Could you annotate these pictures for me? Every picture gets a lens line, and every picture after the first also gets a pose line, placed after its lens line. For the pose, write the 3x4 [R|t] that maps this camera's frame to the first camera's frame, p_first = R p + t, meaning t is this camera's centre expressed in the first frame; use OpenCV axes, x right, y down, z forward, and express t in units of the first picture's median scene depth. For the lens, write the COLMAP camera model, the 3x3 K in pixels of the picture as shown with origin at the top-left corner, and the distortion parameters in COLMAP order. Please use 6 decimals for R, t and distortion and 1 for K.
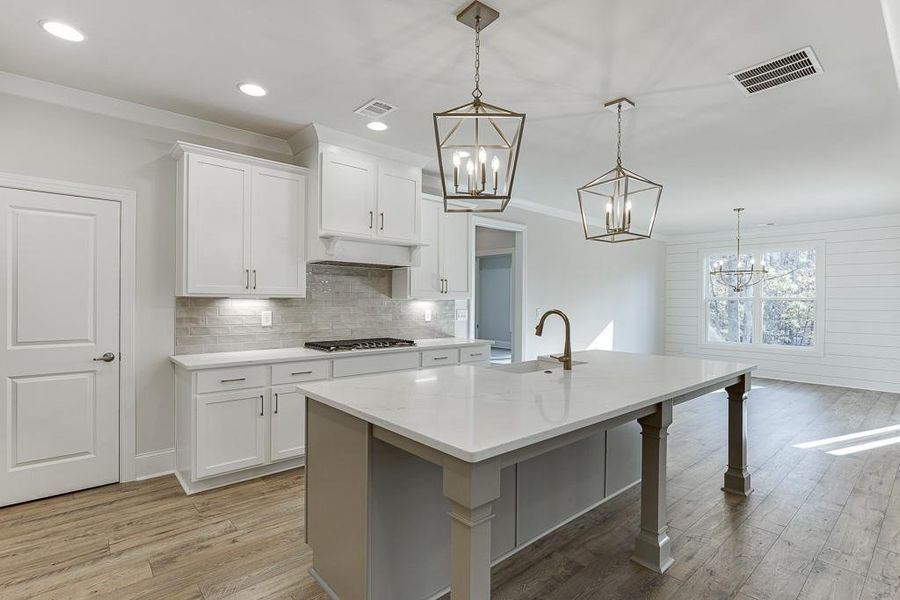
lens RADIAL K [[438.8, 0, 459.0], [0, 438.8, 302.5], [0, 0, 1]] dist [0.000968, 0.000304]
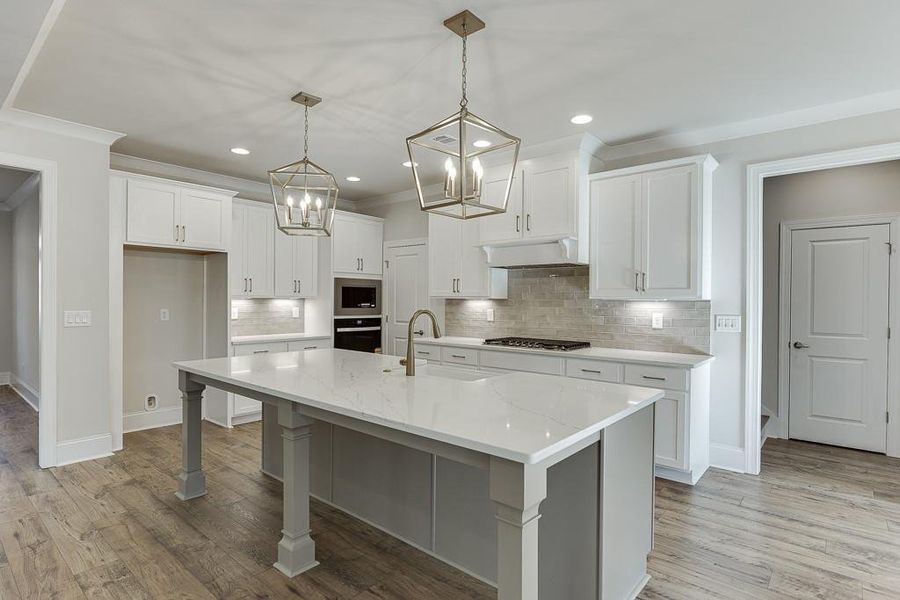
lens RADIAL K [[465.8, 0, 455.5], [0, 465.8, 302.9], [0, 0, 1]] dist [-0.003415, -0.000172]
pose [[0.134091, 0.000631, -0.990969, 0.926786], [-0.009281, 0.999957, -0.000619, 0.002865], [0.990926, 0.009280, 0.134091, 0.741191]]
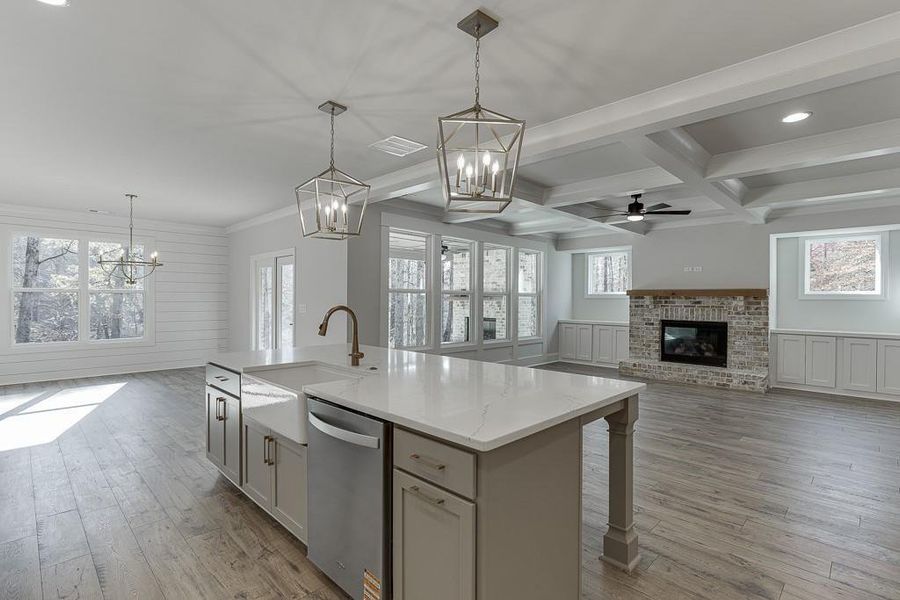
lens RADIAL K [[425.4, 0, 455.9], [0, 425.4, 302.6], [0, 0, 1]] dist [-0.004912, -0.000603]
pose [[-0.067222, -0.017629, 0.997582, -0.559075], [-0.005084, 0.999837, 0.017326, -0.005982], [-0.997725, -0.003907, -0.067301, 0.647273]]
